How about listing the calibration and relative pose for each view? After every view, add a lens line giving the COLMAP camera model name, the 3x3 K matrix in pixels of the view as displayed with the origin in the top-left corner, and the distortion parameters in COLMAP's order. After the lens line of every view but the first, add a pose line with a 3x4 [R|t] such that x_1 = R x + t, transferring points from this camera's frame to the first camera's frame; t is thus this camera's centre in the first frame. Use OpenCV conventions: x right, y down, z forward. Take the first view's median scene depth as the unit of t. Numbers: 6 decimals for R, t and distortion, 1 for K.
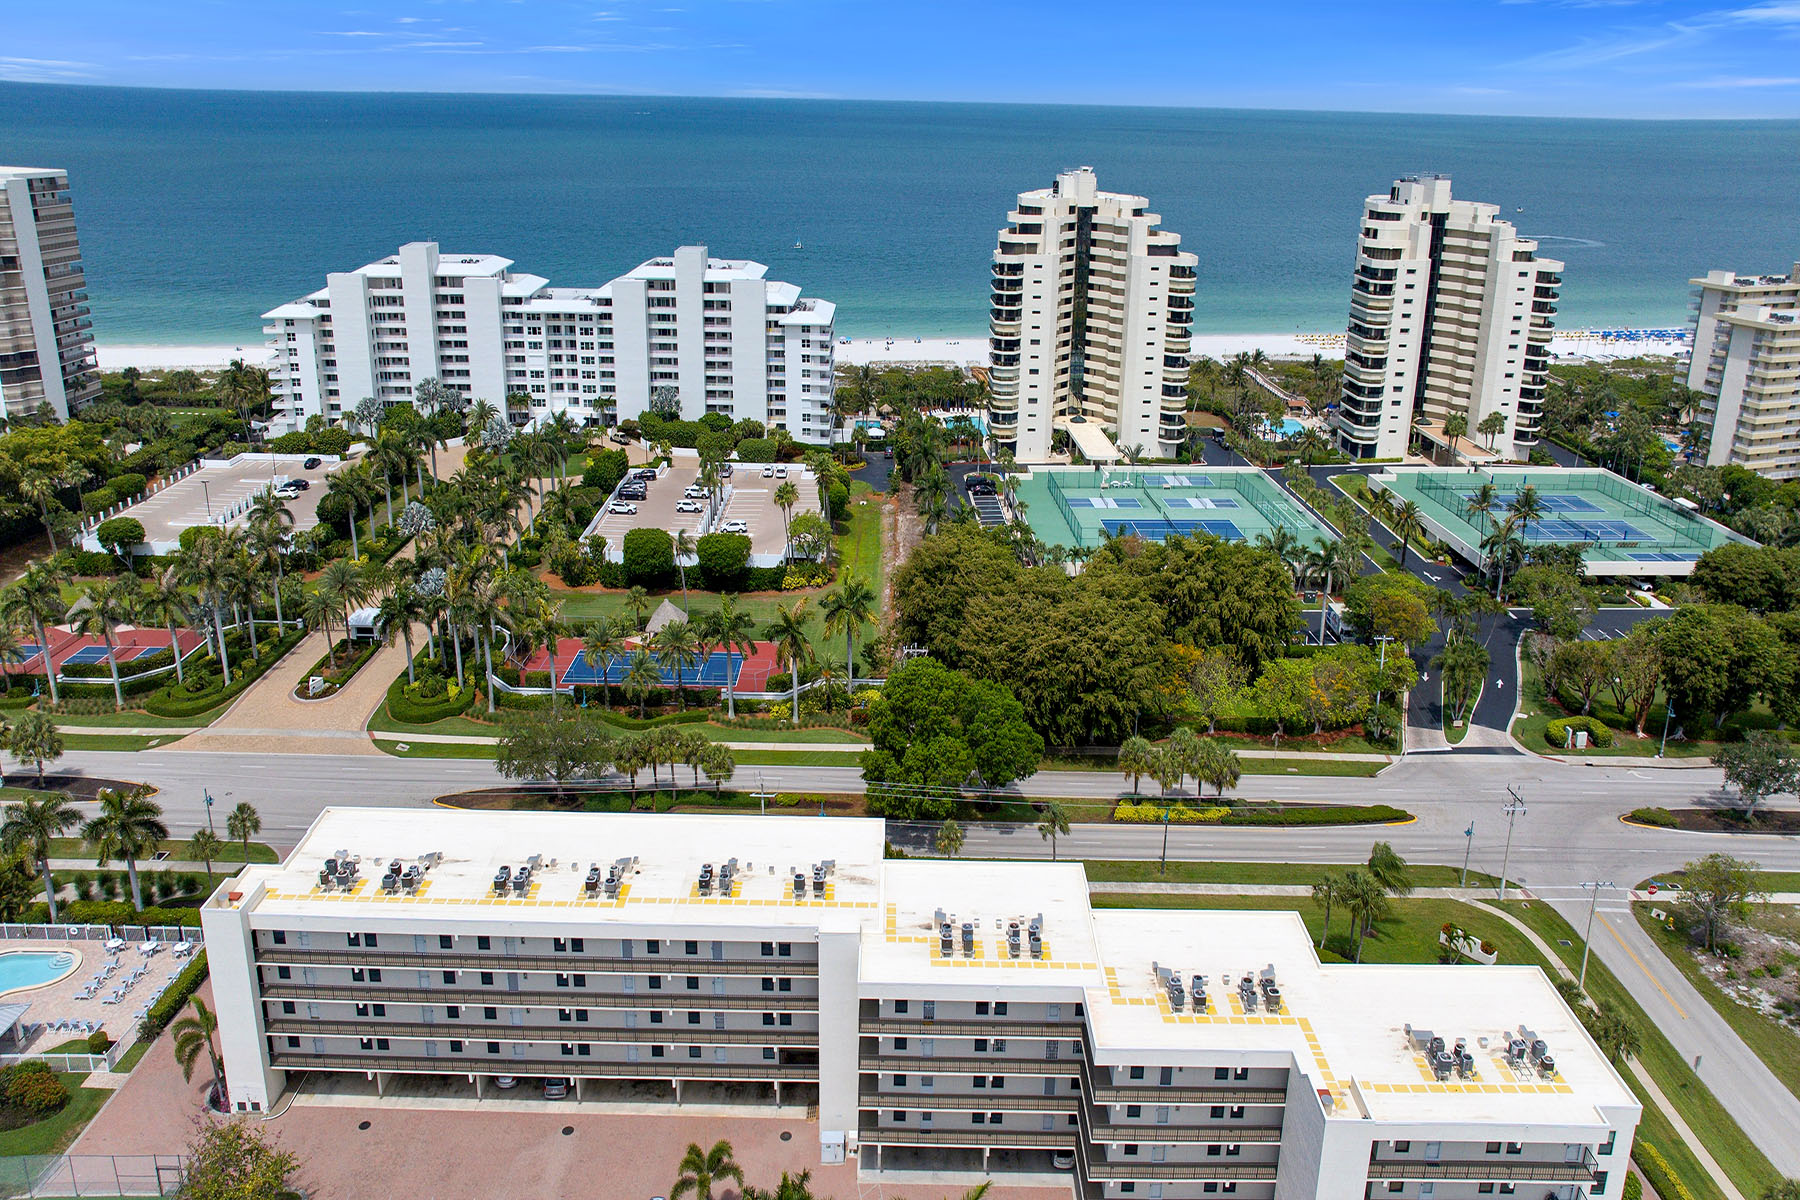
lens RADIAL K [[1274.7, 0, 898.8], [0, 1274.7, 472.3], [0, 0, 1]] dist [-0.022955, 0.001988]
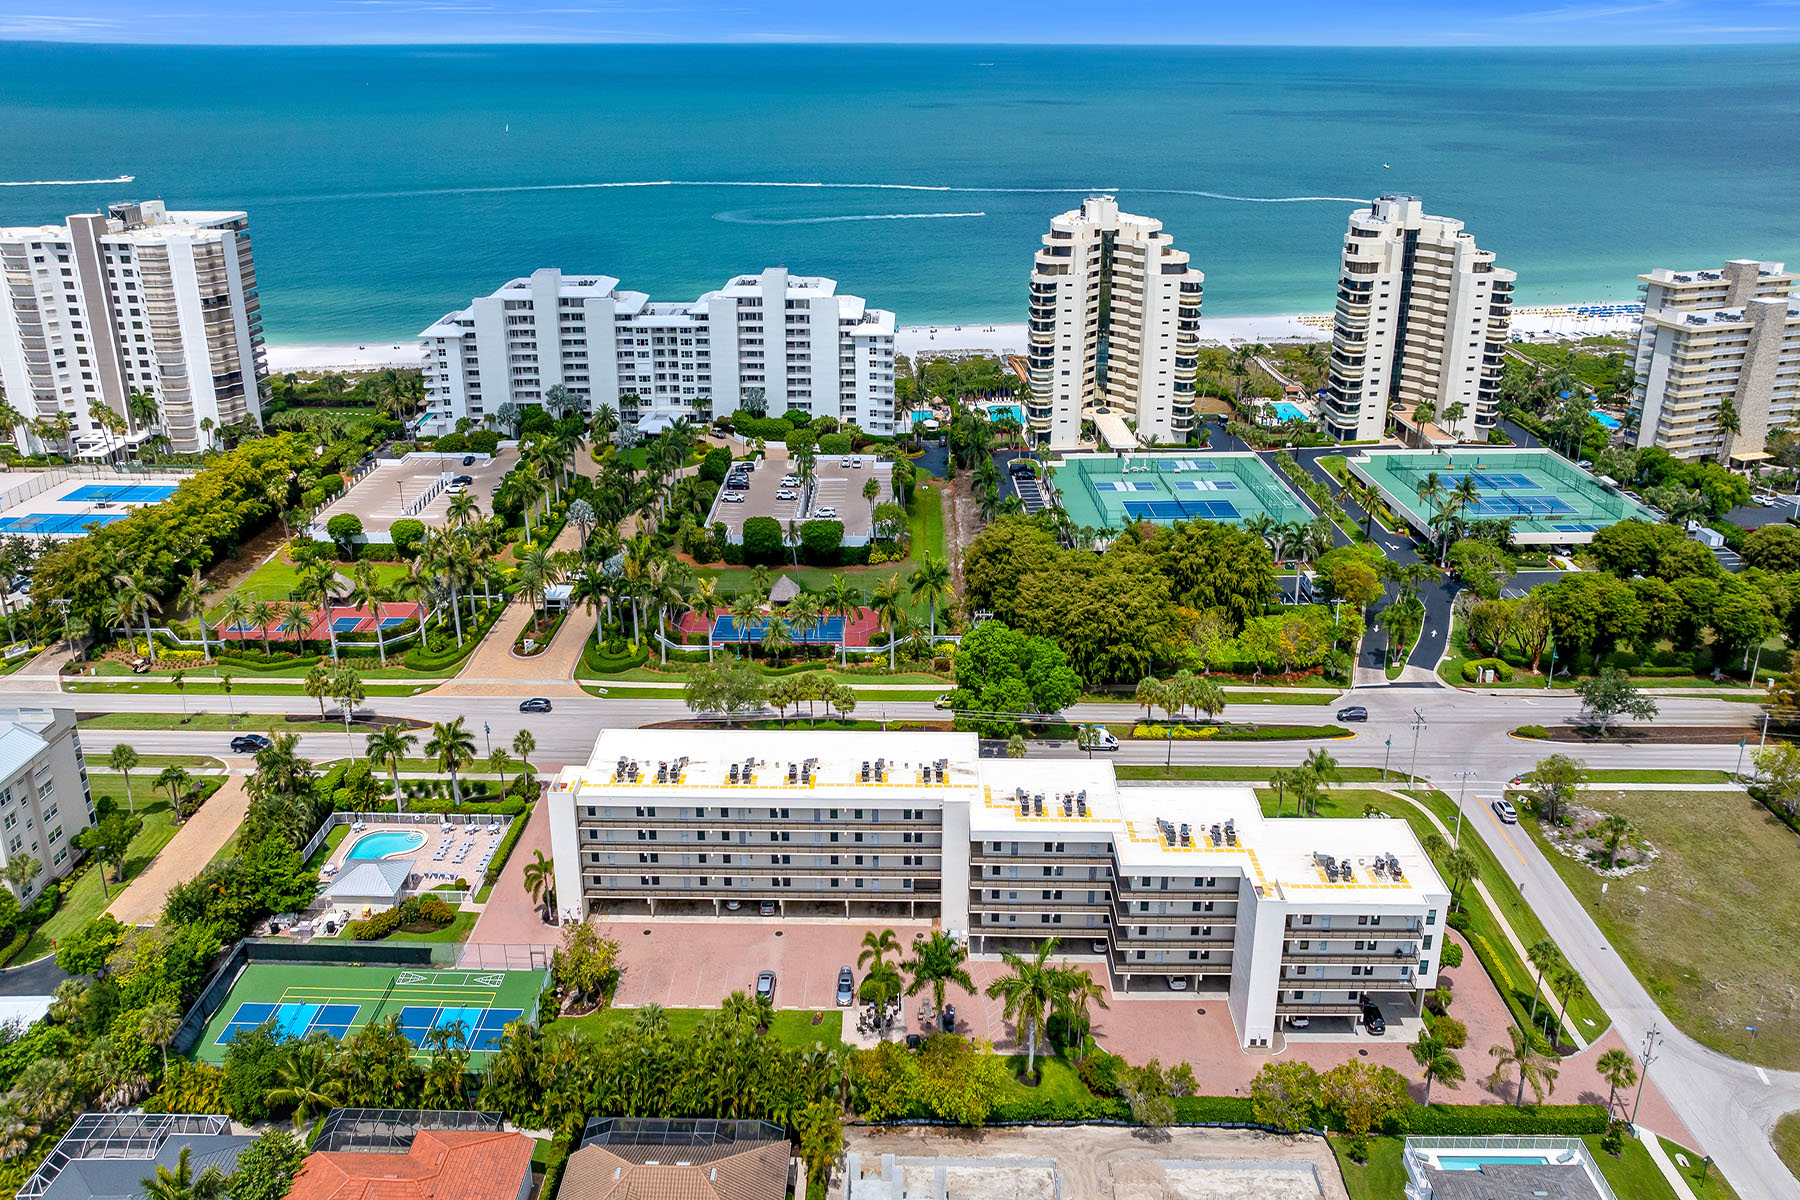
lens RADIAL K [[1276.2, 0, 899.7], [0, 1276.2, 464.5], [0, 0, 1]] dist [-0.035963, 0.039556]
pose [[0.999752, -0.013426, -0.017767, -0.043514], [0.014057, 0.999259, 0.035829, -0.058600], [0.017273, -0.036070, 0.999200, -0.292776]]
